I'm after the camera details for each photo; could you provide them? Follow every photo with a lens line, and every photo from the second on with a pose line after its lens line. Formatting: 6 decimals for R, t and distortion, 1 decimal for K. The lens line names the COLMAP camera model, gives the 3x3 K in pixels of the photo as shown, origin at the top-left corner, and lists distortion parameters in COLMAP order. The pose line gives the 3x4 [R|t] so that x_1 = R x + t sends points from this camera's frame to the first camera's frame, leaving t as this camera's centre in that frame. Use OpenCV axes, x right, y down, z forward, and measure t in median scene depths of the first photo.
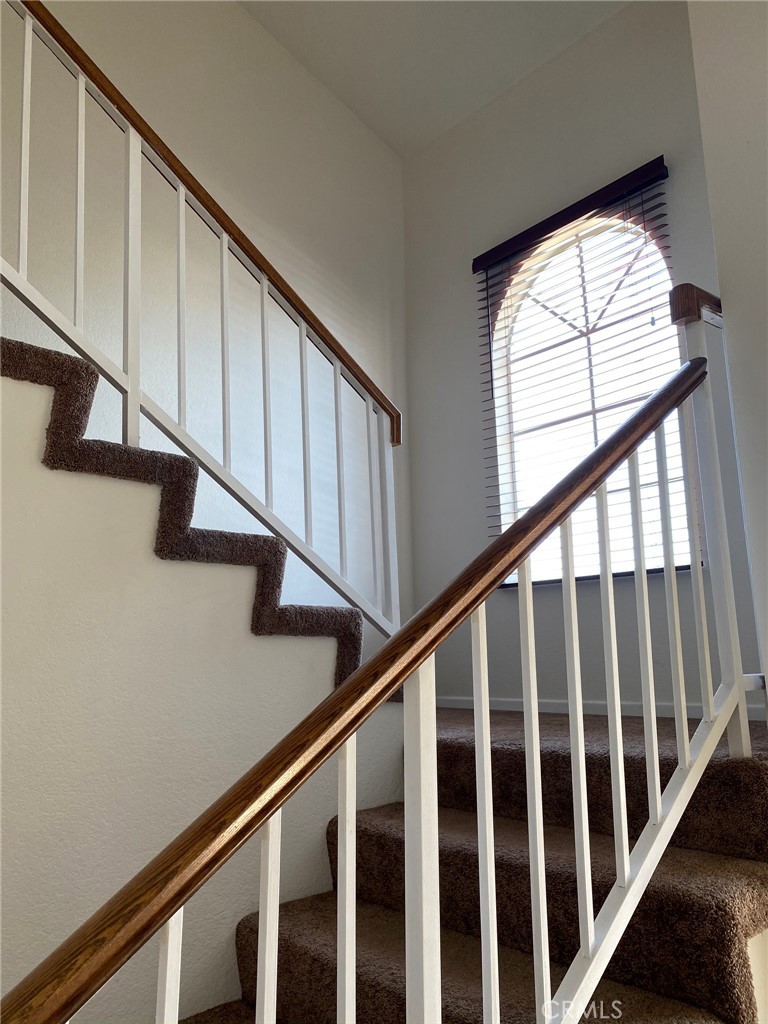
lens RADIAL K [[782.1, 0, 384.8], [0, 782.1, 528.0], [0, 0, 1]] dist [-0.009286, -0.001276]
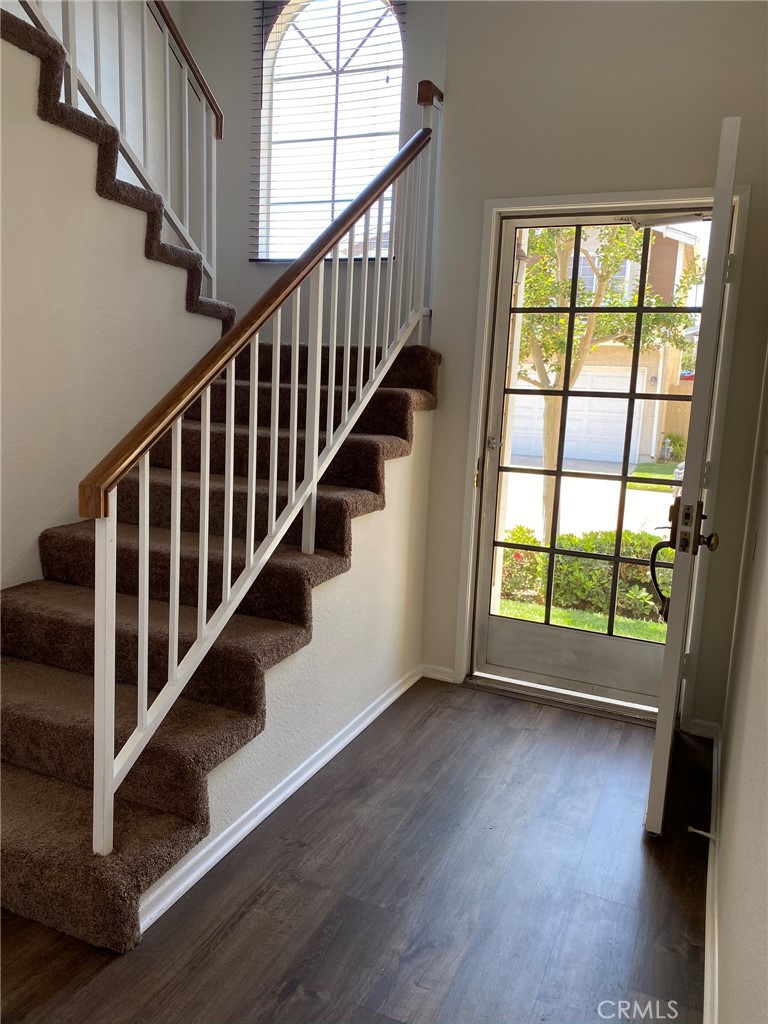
lens RADIAL K [[782.1, 0, 384.8], [0, 782.1, 528.0], [0, 0, 1]] dist [-0.009286, -0.001276]
pose [[0.897993, -0.014434, 0.439773, -0.325929], [-0.139064, 0.938923, 0.314778, 0.064031], [-0.417456, -0.343825, 0.841139, -0.524022]]
